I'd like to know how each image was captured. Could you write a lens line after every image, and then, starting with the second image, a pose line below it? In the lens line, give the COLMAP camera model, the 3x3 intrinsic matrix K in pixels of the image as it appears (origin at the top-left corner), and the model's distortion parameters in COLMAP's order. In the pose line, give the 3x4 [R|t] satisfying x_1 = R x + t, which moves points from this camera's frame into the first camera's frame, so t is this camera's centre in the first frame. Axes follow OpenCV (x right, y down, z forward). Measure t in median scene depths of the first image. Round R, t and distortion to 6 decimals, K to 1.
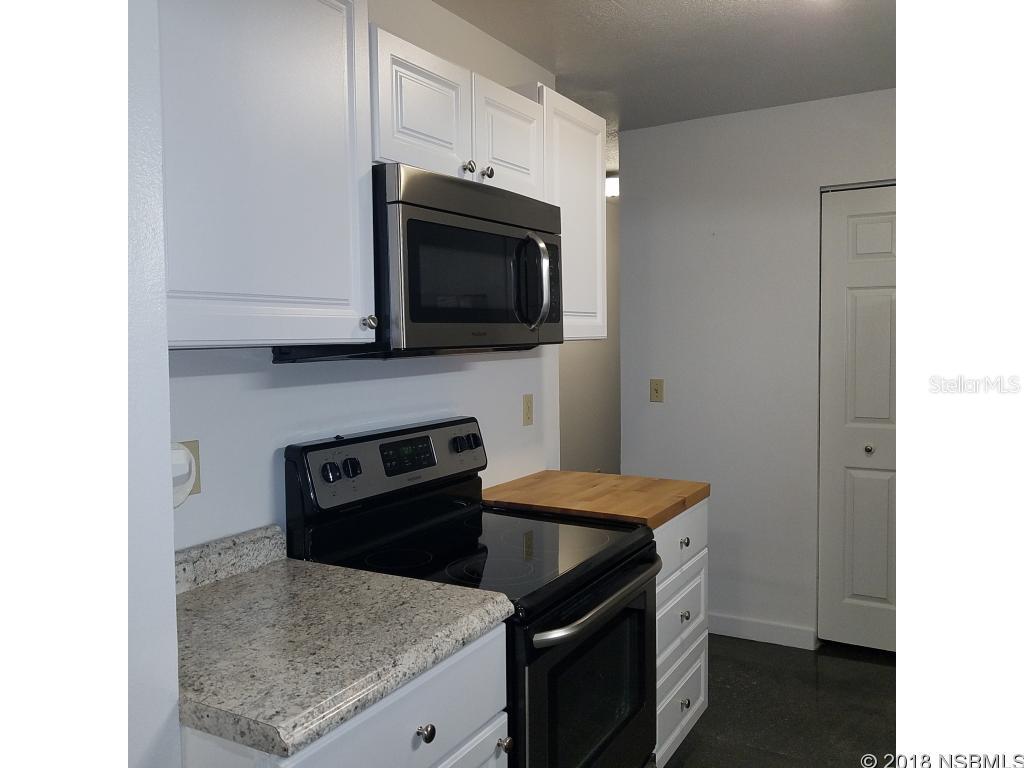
lens RADIAL K [[835.9, 0, 512.0], [0, 835.9, 384.0], [0, 0, 1]] dist [0.079961, -0.000973]
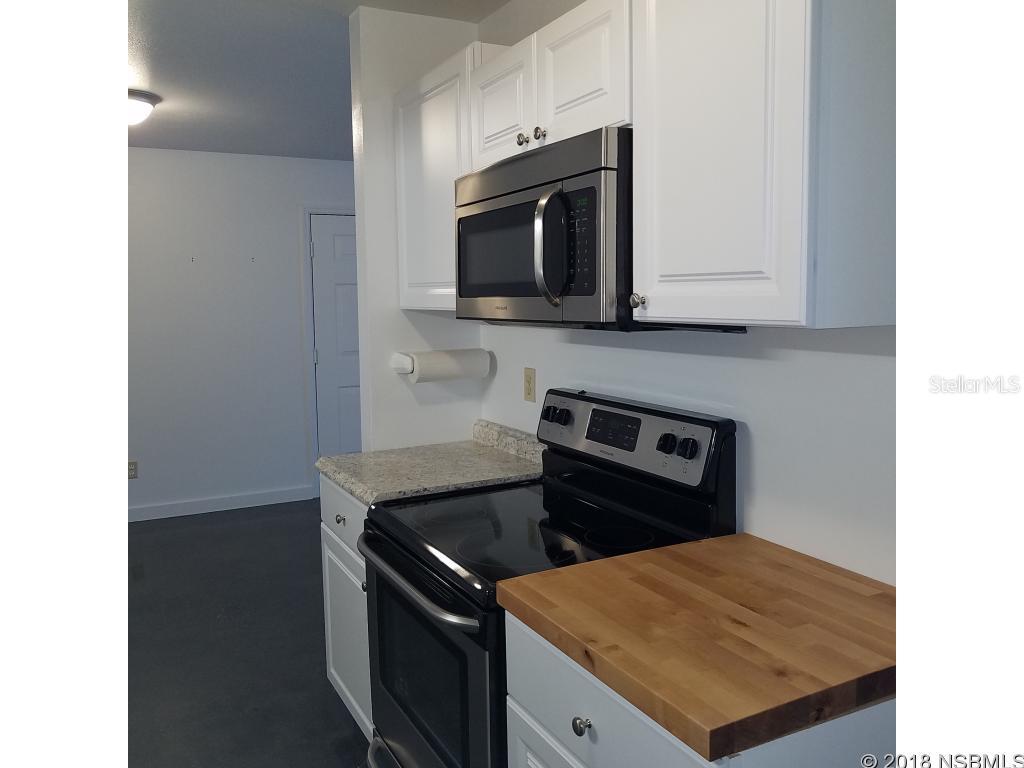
lens RADIAL K [[807.5, 0, 512.0], [0, 807.5, 384.0], [0, 0, 1]] dist [-0.006798, -0.001805]
pose [[-0.546423, 0.109640, -0.830302, 0.737331], [-0.033675, 0.987716, 0.152588, -0.109869], [0.836832, 0.111337, -0.536018, 1.445063]]
